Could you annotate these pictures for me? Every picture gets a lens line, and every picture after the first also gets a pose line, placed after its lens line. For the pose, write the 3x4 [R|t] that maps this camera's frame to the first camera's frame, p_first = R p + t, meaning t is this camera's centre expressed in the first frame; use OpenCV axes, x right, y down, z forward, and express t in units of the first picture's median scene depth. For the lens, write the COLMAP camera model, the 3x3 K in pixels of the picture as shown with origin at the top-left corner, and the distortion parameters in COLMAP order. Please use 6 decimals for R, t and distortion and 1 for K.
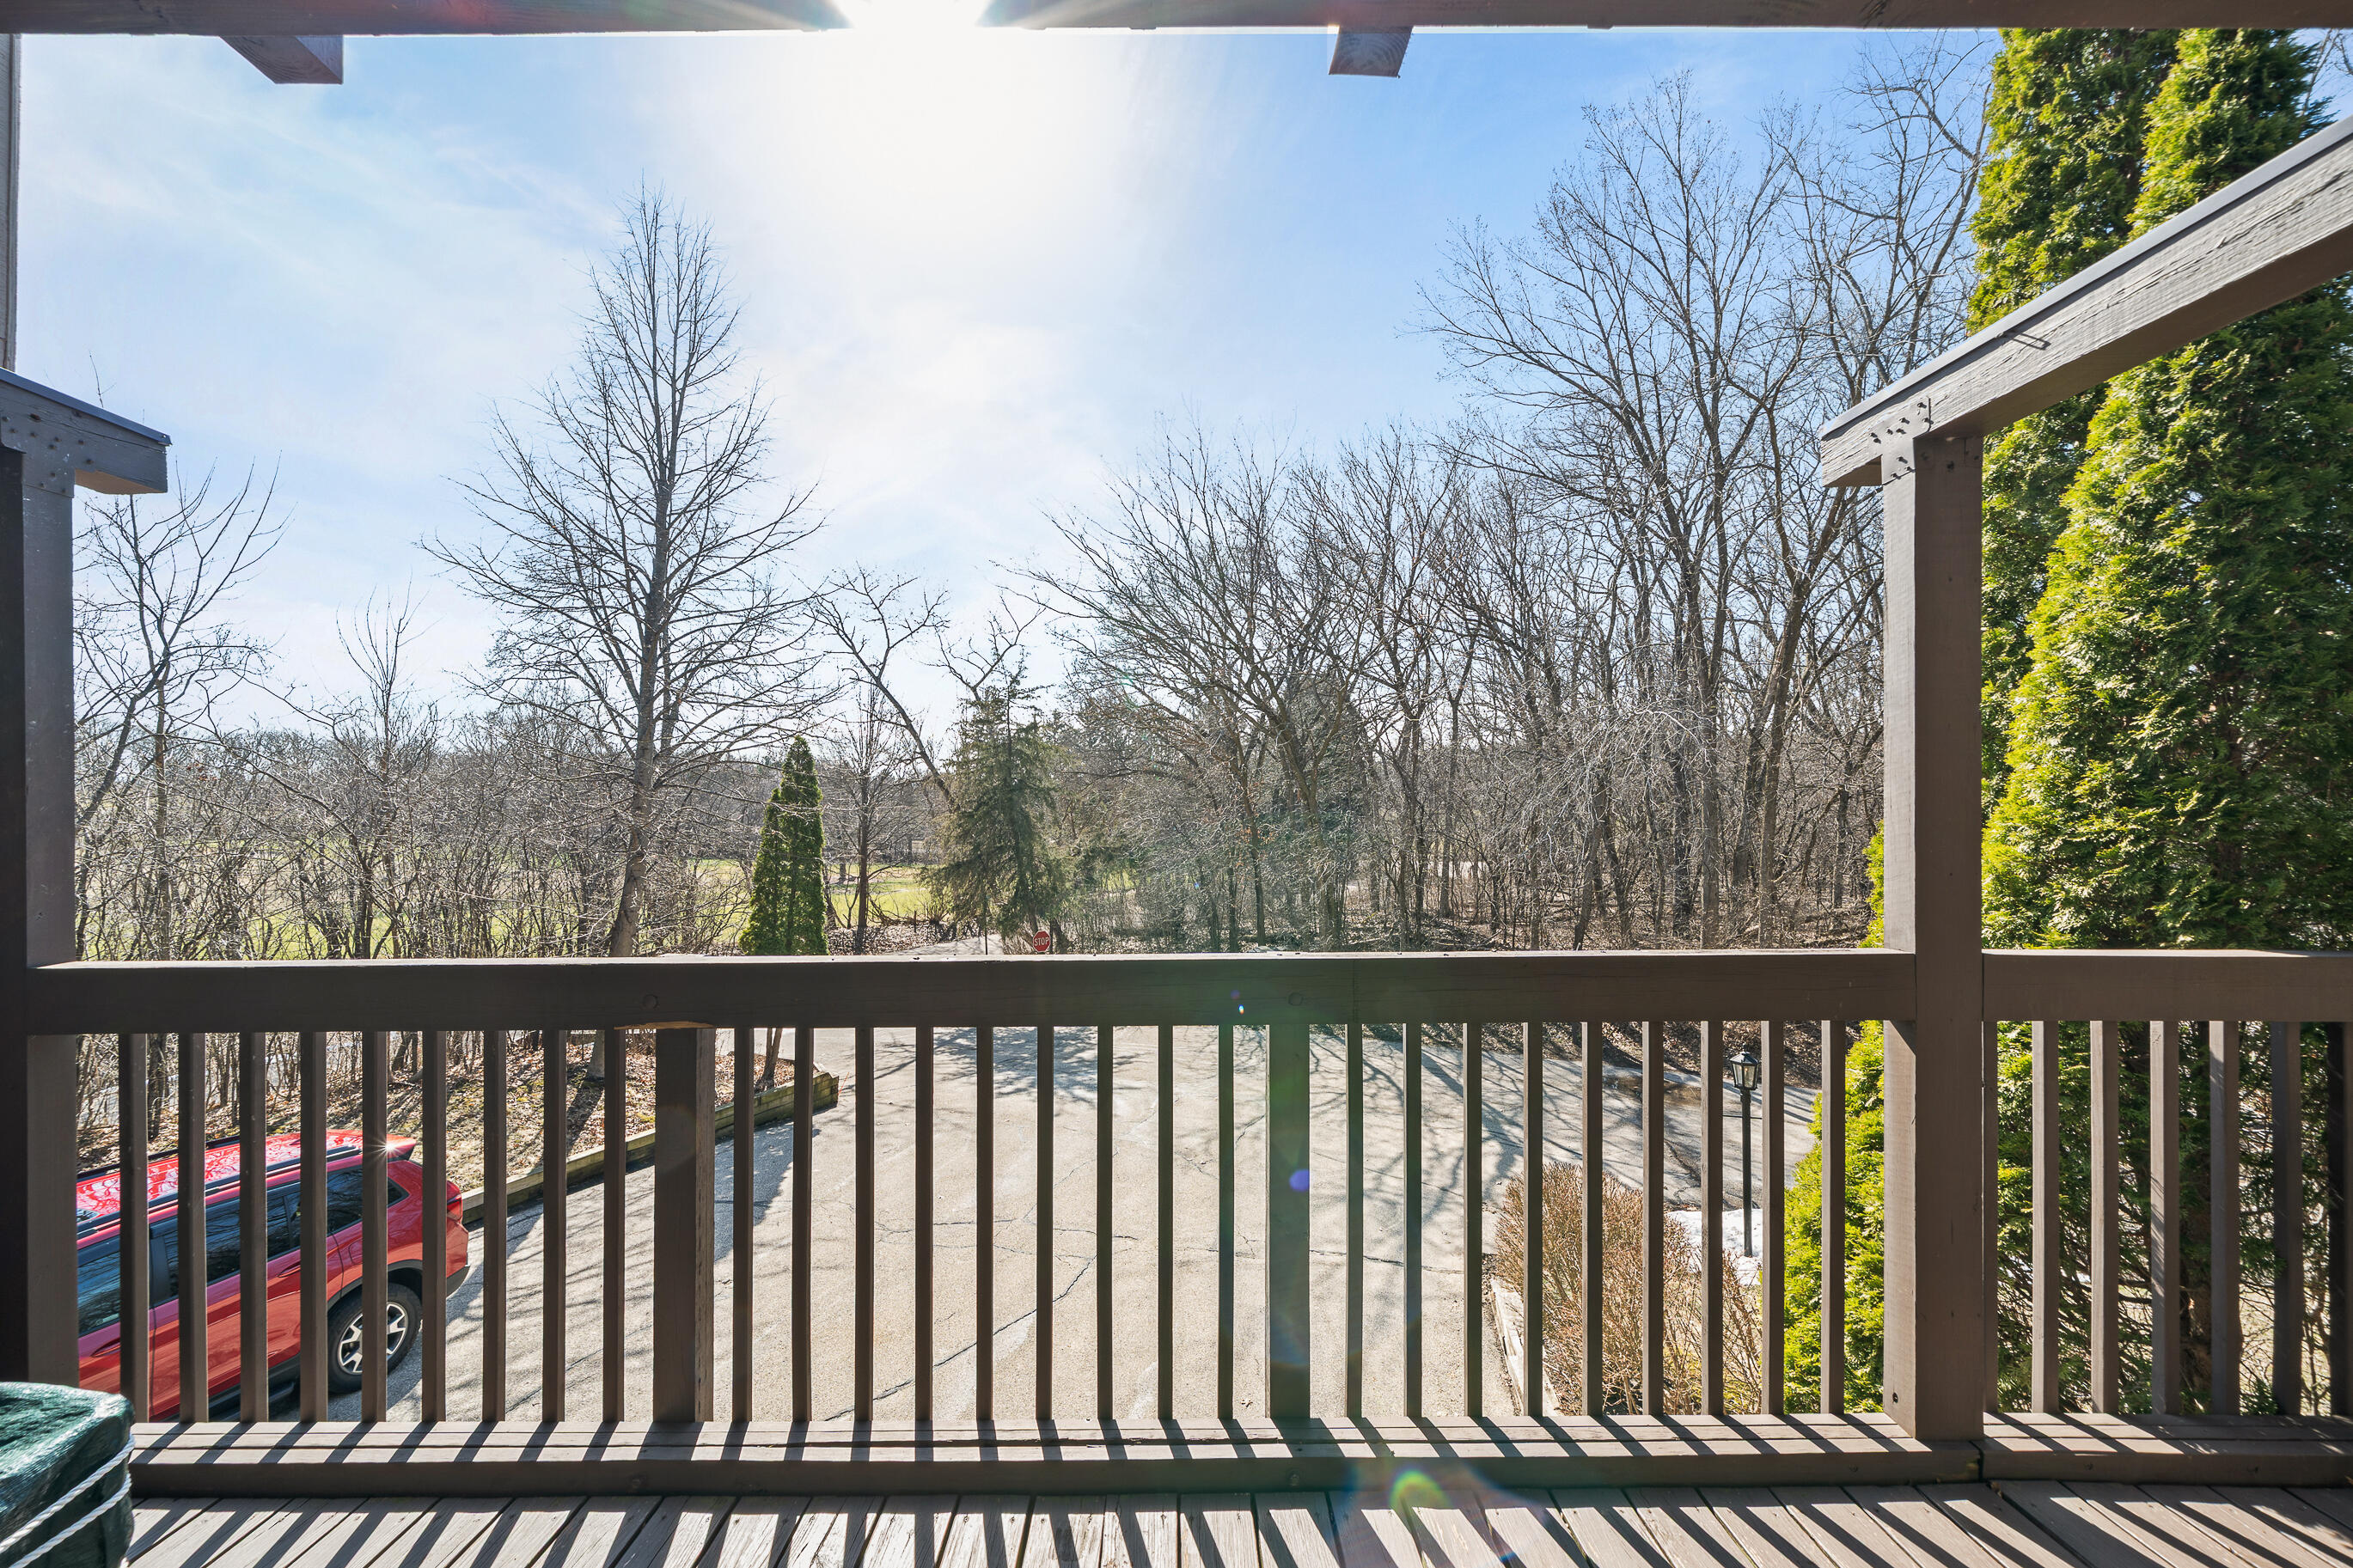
lens RADIAL K [[925.3, 0, 1192.2], [0, 925.3, 816.0], [0, 0, 1]] dist [0.003559, 0.000154]
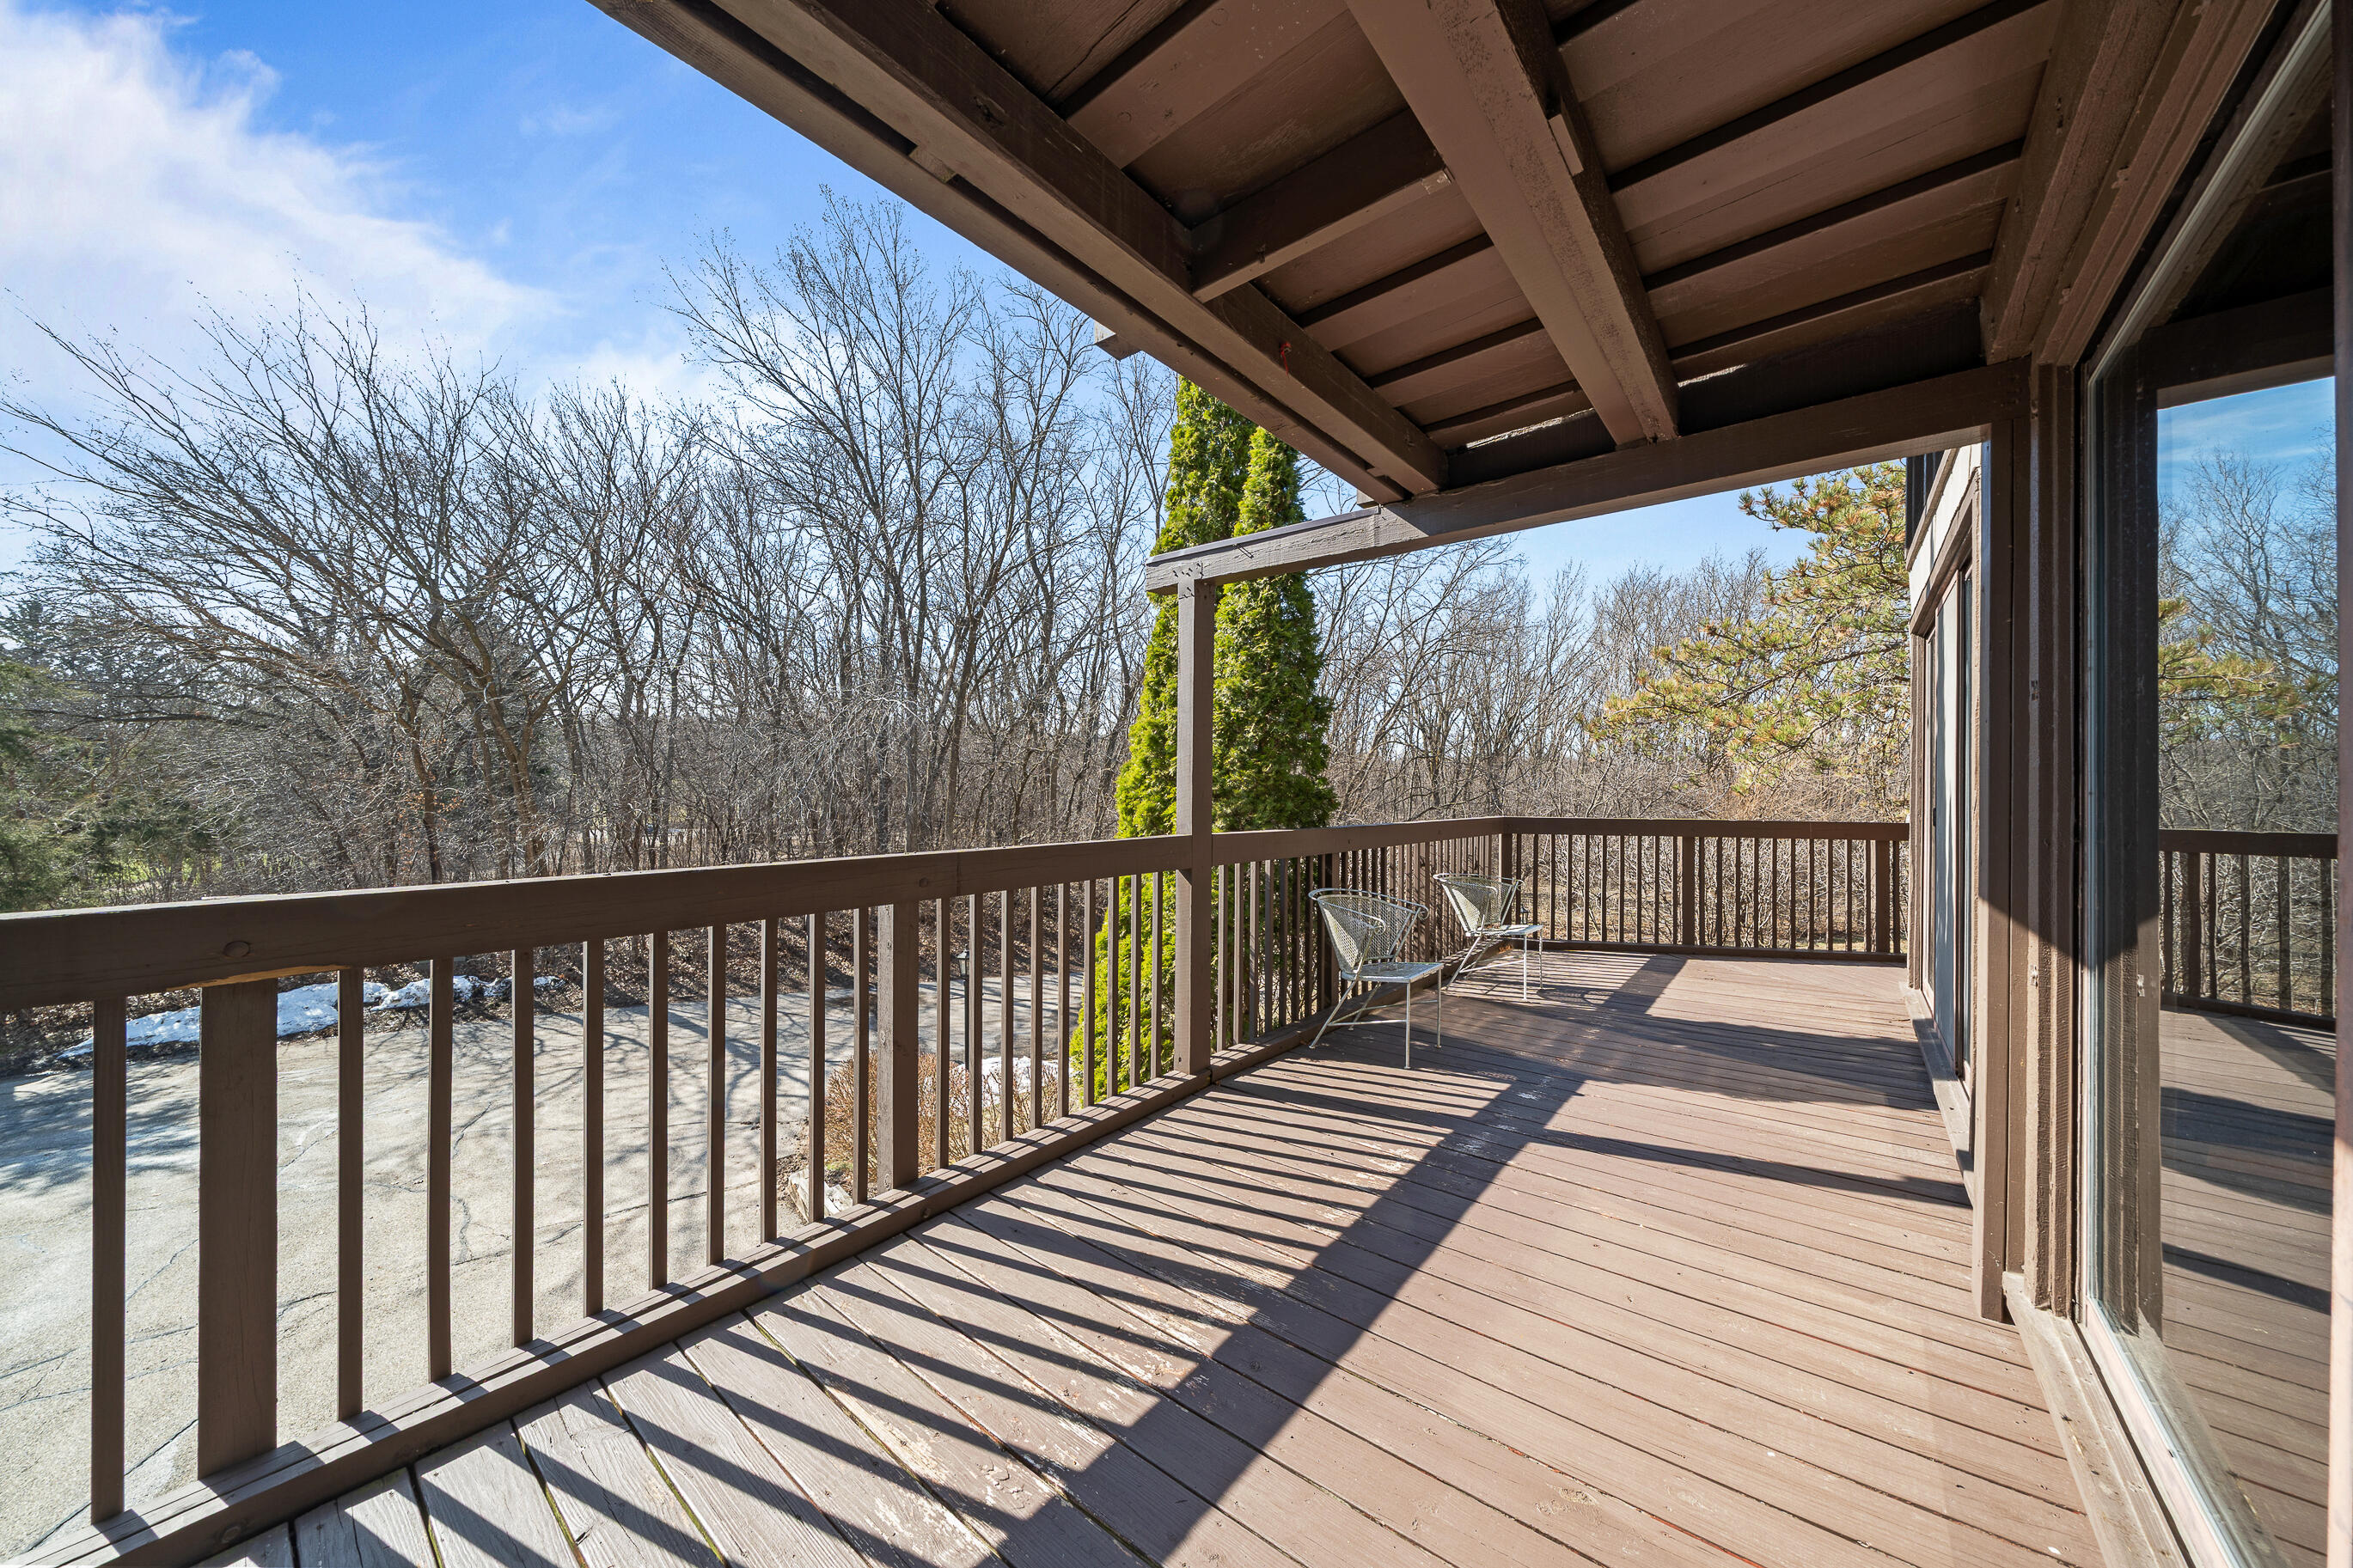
lens RADIAL K [[824.8, 0, 1177.6], [0, 824.8, 790.4], [0, 0, 1]] dist [-0.002003, -0.000001]
pose [[0.629455, 0.005999, 0.777013, -0.110453], [-0.006460, 0.999976, -0.002488, 0.010120], [-0.777010, -0.003454, 0.629479, -0.018167]]
